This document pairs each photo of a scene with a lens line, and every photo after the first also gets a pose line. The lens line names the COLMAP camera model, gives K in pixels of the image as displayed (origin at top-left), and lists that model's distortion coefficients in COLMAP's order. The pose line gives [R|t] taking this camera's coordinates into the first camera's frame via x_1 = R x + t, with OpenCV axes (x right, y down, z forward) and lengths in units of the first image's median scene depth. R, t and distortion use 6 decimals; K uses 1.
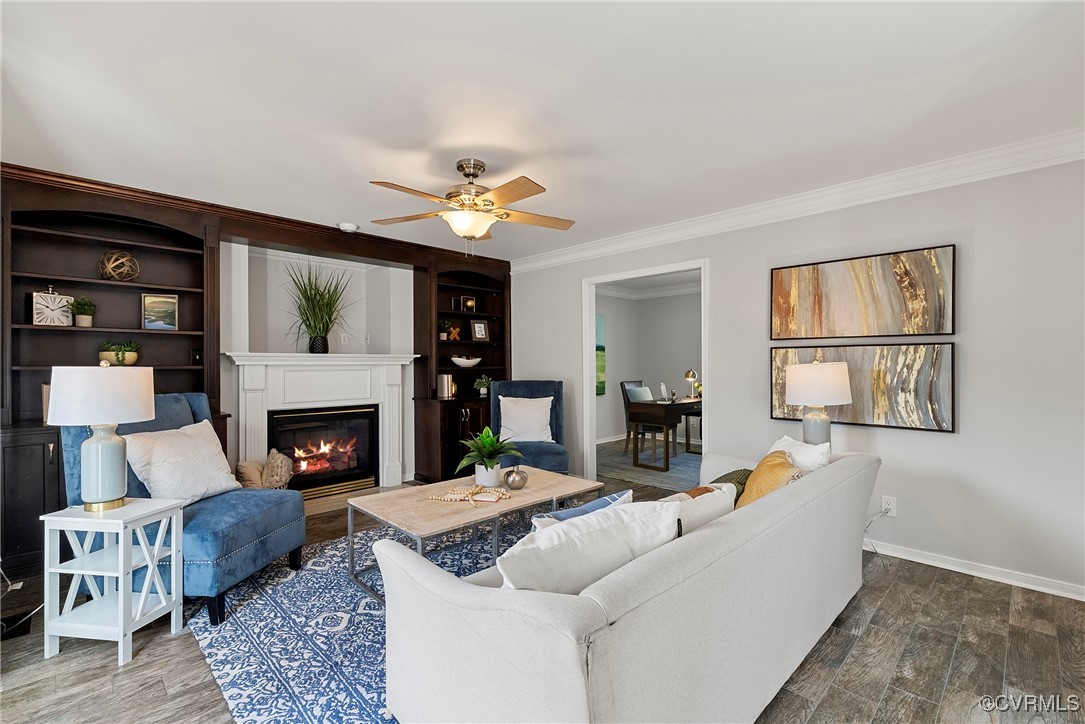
lens RADIAL K [[477.5, 0, 542.5], [0, 477.5, 362.0], [0, 0, 1]] dist [0.001177, -0.000051]
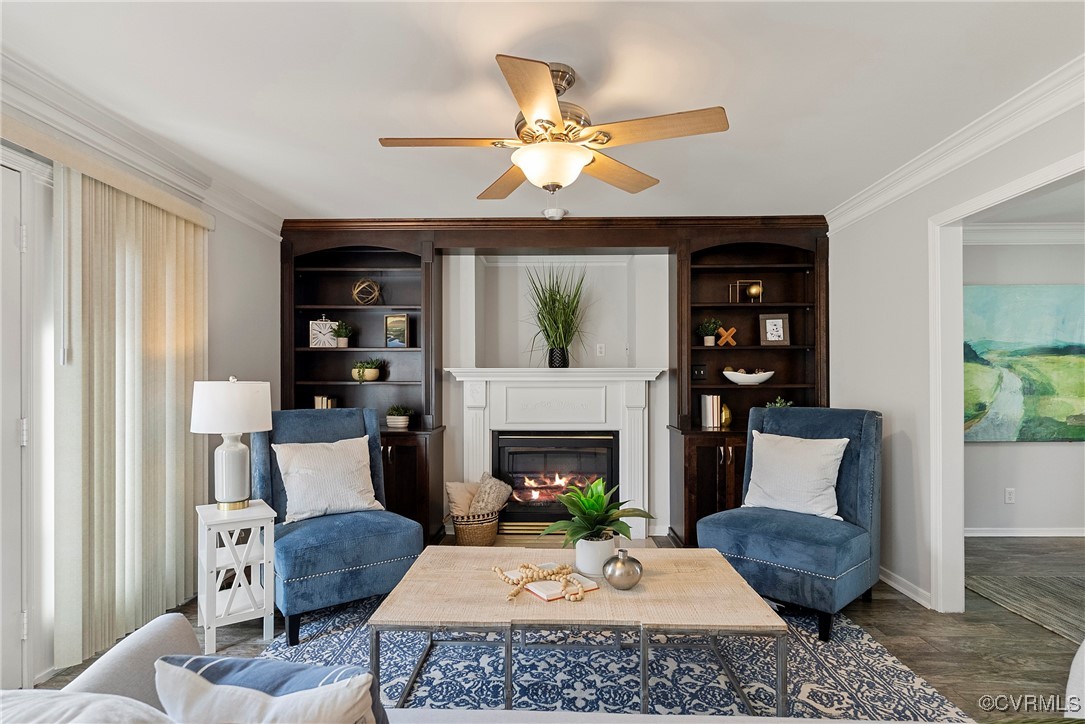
lens RADIAL K [[561.7, 0, 539.6], [0, 561.7, 378.2], [0, 0, 1]] dist [-0.005226, -0.000524]
pose [[0.695862, -0.002473, -0.718171, 0.281918], [0.001610, 0.999997, -0.001884, 0.002967], [0.718174, 0.000155, 0.695864, 0.322456]]
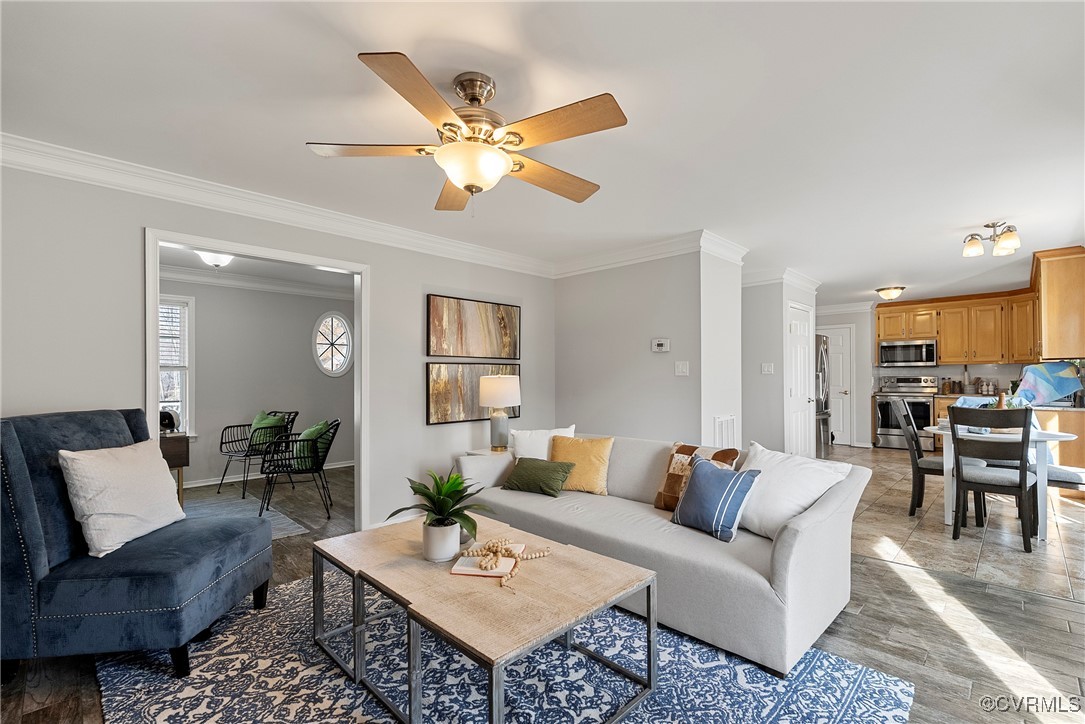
lens RADIAL K [[491.9, 0, 544.7], [0, 491.9, 375.5], [0, 0, 1]] dist [0.001450, 0.000288]
pose [[-0.022405, 0.003318, 0.999743, -0.617386], [0.000295, 0.999994, -0.003312, 0.004075], [-0.999749, 0.000221, -0.022405, 0.657857]]
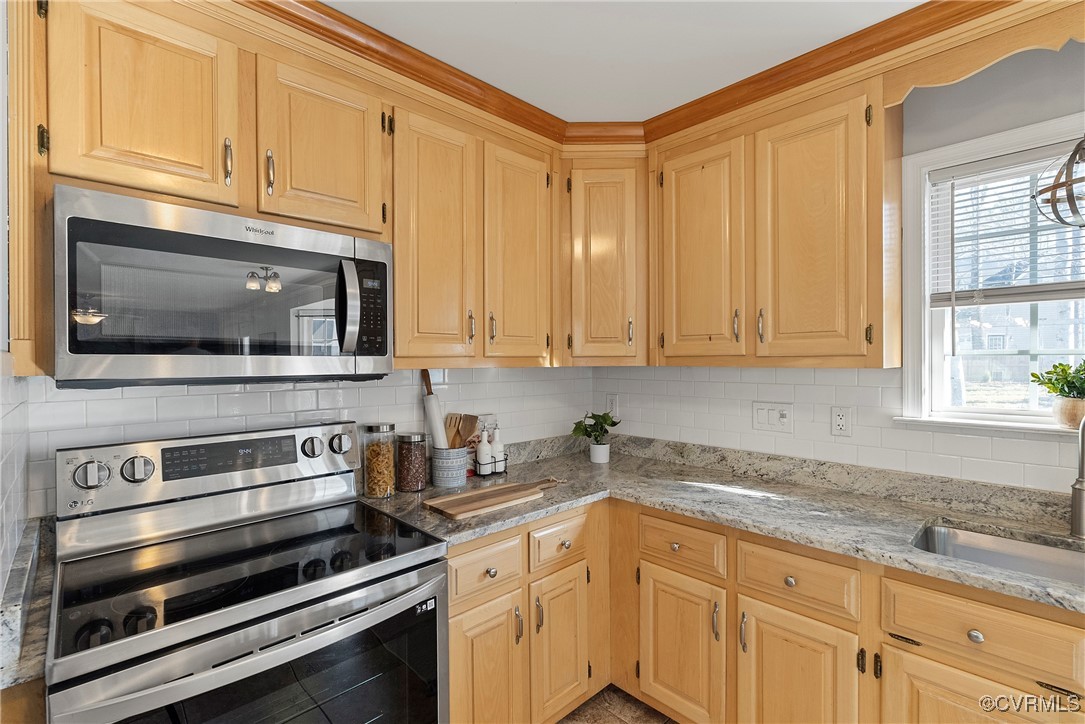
lens RADIAL K [[485.6, 0, 542.5], [0, 485.6, 362.0], [0, 0, 1]] dist [-0.000481, 0.000037]
pose [[-0.999927, 0.008171, 0.008847, 1.187789], [0.008124, 0.999953, -0.005277, -0.048224], [-0.008889, -0.005204, -0.999947, -0.561187]]
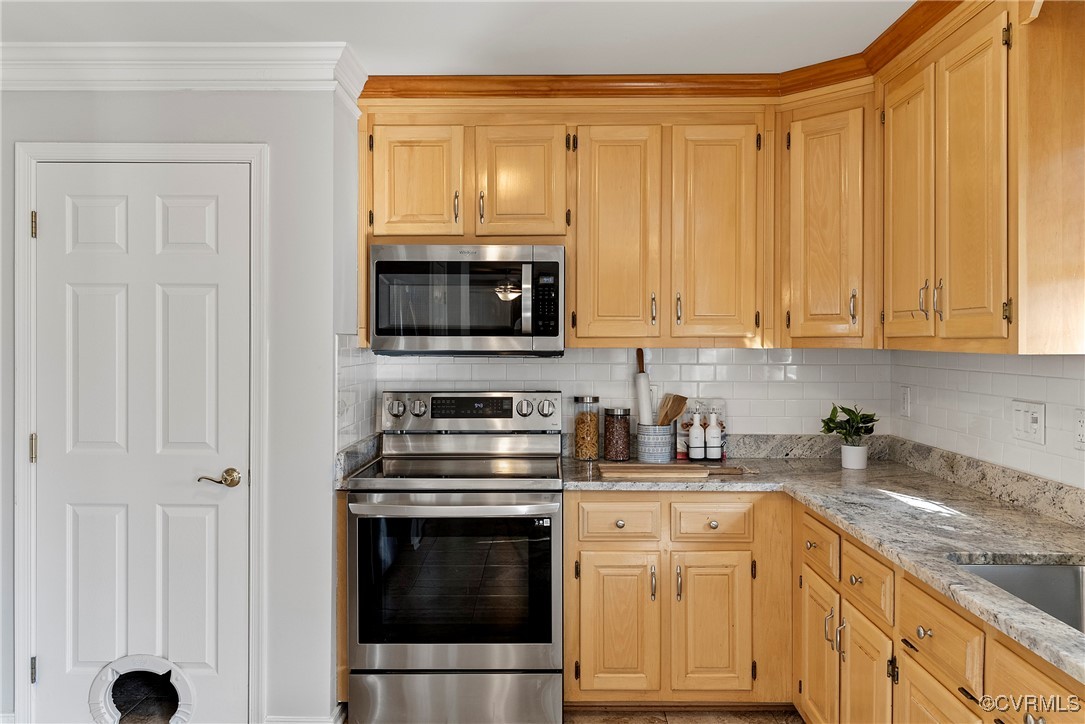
lens RADIAL K [[804.1, 0, 544.6], [0, 804.1, 347.3], [0, 0, 1]] dist [-0.000305, 0.001739]
pose [[-0.706017, -0.004552, 0.708180, 0.768535], [-0.005087, 0.999986, 0.001357, -0.046696], [-0.708176, -0.002645, -0.706031, -0.378843]]
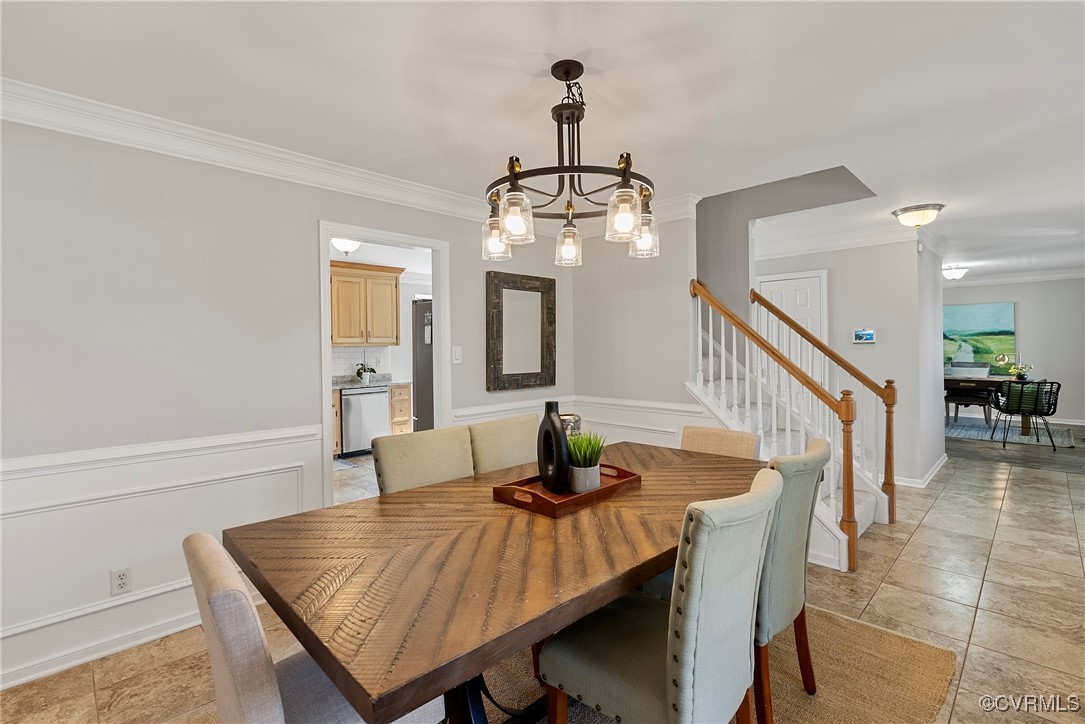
lens RADIAL K [[499.0, 0, 539.6], [0, 499.0, 339.8], [0, 0, 1]] dist [0.000992, 0.000006]
pose [[0.006788, -0.001219, -0.999976, 2.319176], [0.015293, 0.999882, -0.001116, -0.051961], [0.999860, -0.015286, 0.006806, -0.145319]]
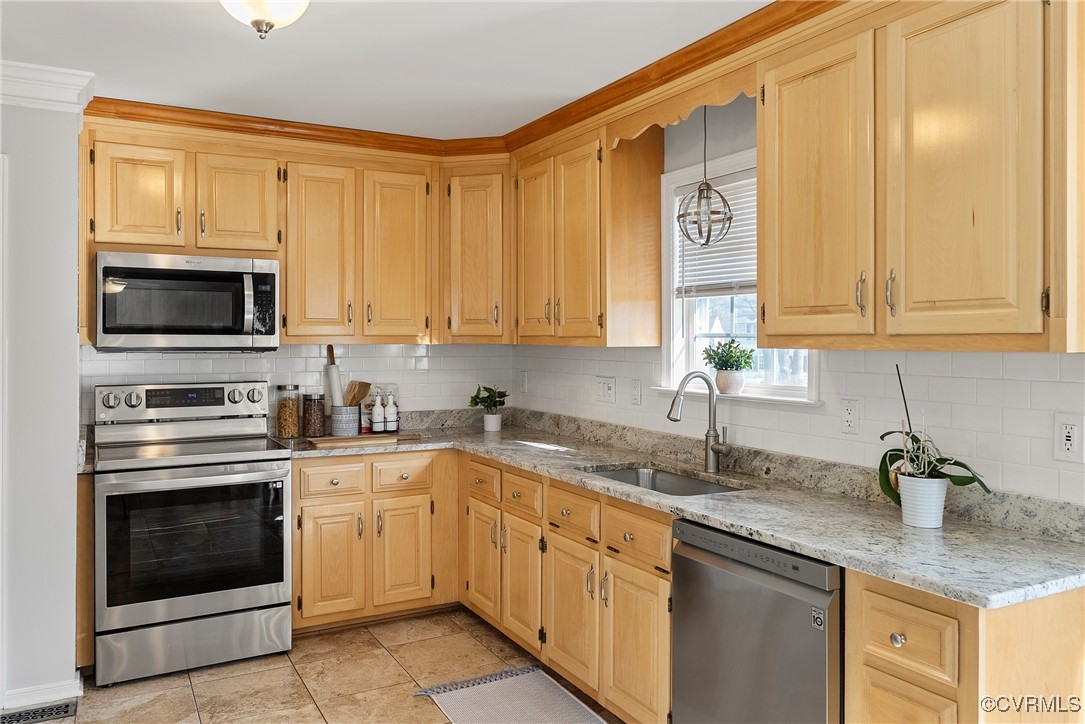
lens RADIAL K [[806.8, 0, 542.5], [0, 806.8, 341.0], [0, 0, 1]] dist [-0.001692, -0.000104]
pose [[-0.963304, 0.000084, 0.268414, 0.753708], [-0.001201, 0.999989, -0.004621, -0.045094], [-0.268411, -0.004774, -0.963293, -0.109361]]
